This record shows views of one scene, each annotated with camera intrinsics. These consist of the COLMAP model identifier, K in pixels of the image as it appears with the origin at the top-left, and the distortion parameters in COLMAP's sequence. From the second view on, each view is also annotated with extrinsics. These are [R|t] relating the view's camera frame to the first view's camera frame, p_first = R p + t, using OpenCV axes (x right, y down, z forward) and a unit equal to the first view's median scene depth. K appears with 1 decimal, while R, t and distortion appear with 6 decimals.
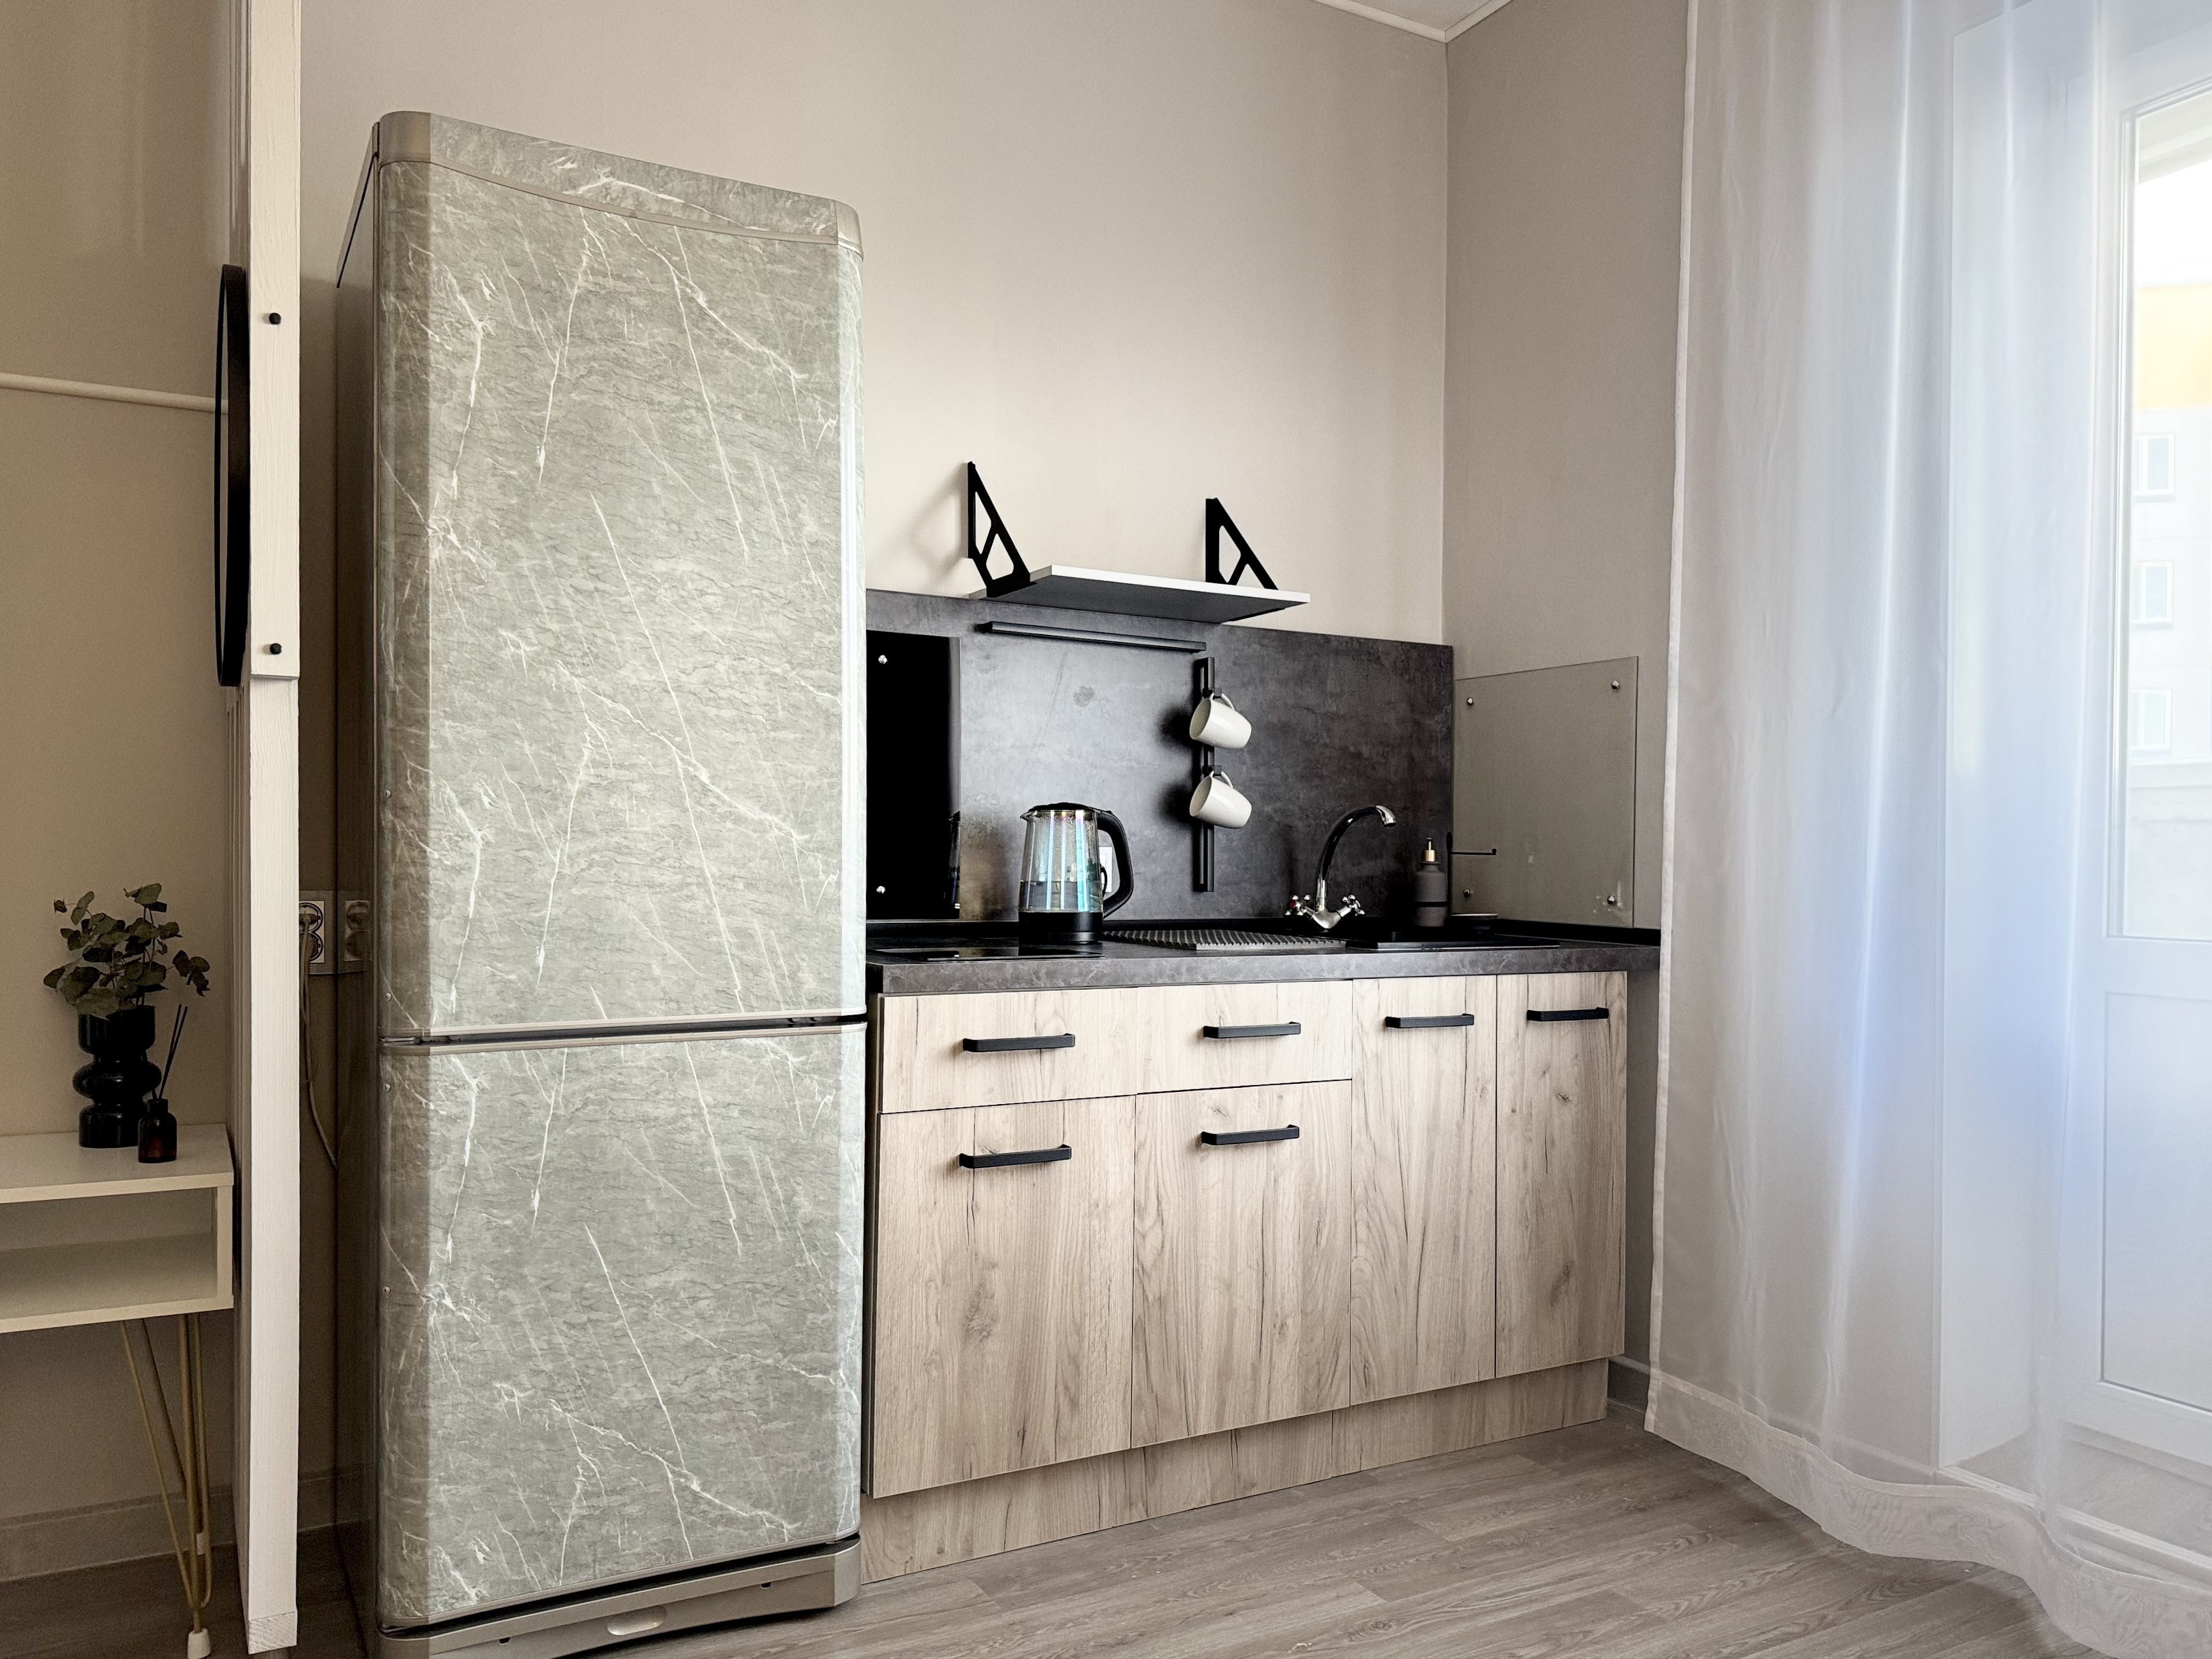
lens RADIAL K [[1659.5, 0, 1106.0], [0, 1659.5, 829.5], [0, 0, 1]] dist [0.100100, -0.195450]
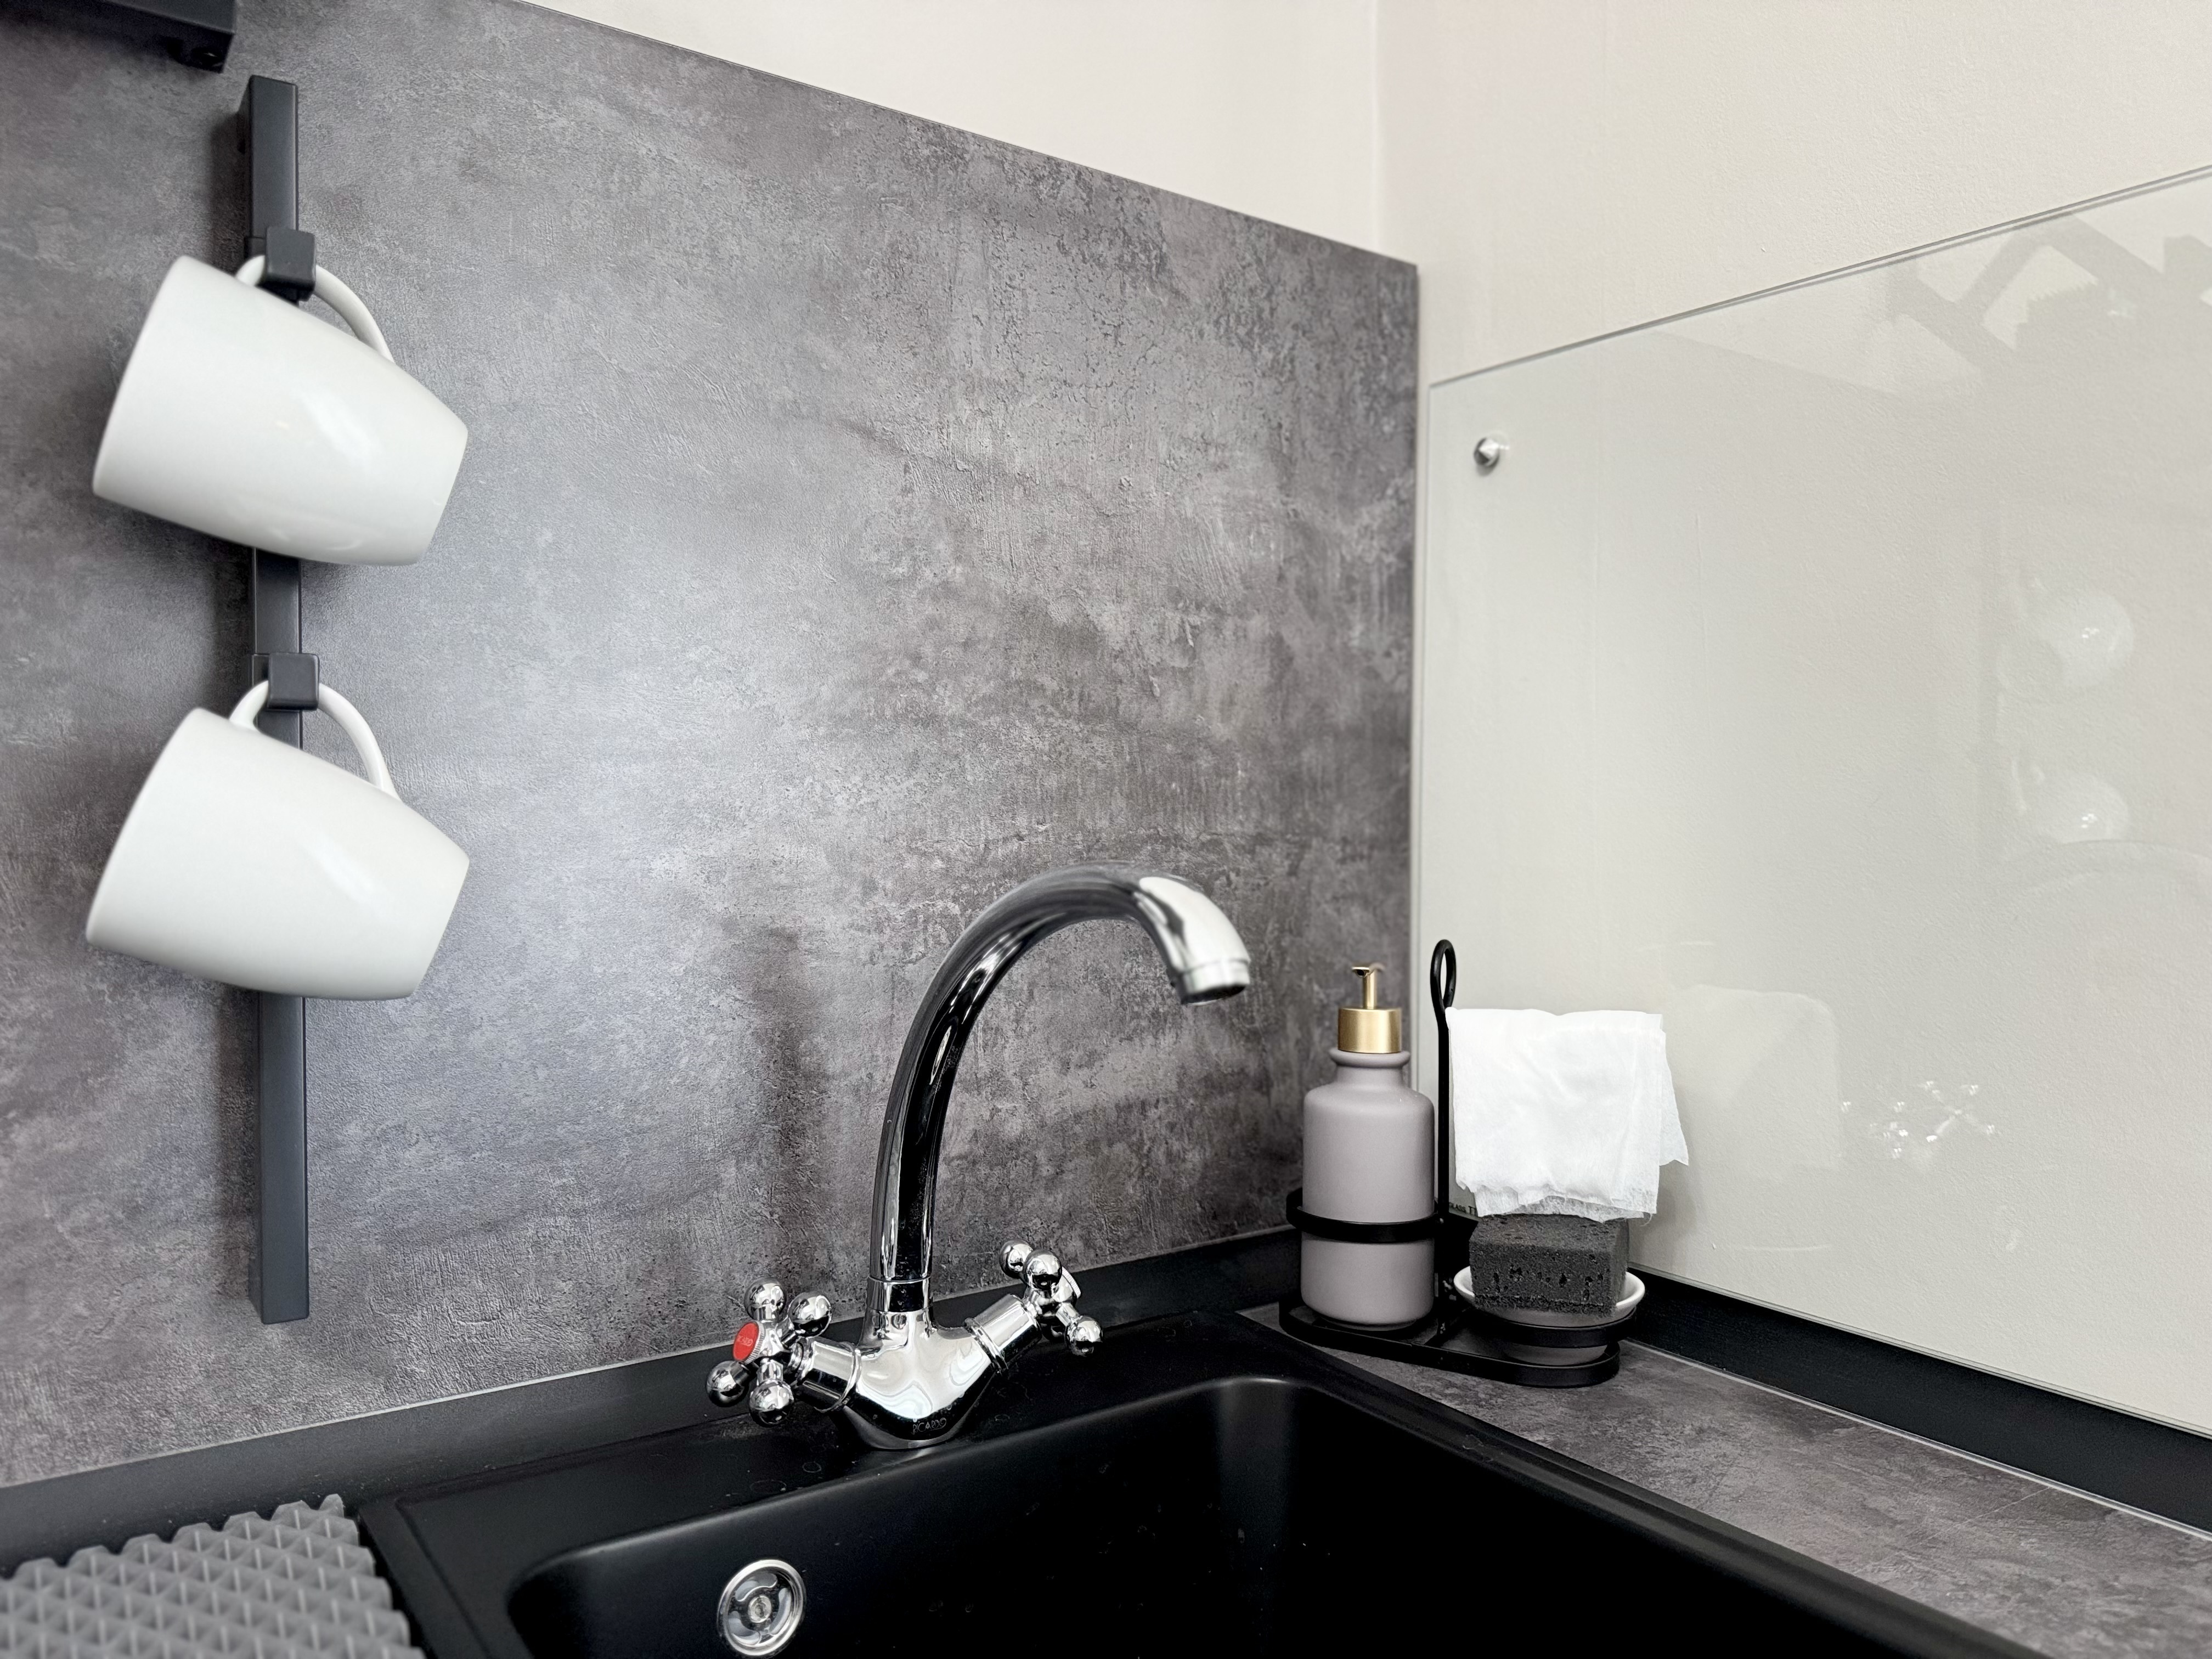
lens RADIAL K [[1594.1, 0, 1106.6], [0, 1594.1, 853.2], [0, 0, 1]] dist [0.044857, -0.057730]
pose [[0.993559, -0.009606, 0.112906, 0.201180], [0.004708, 0.999039, 0.043576, -0.035087], [-0.113216, -0.042764, 0.992650, 1.195528]]
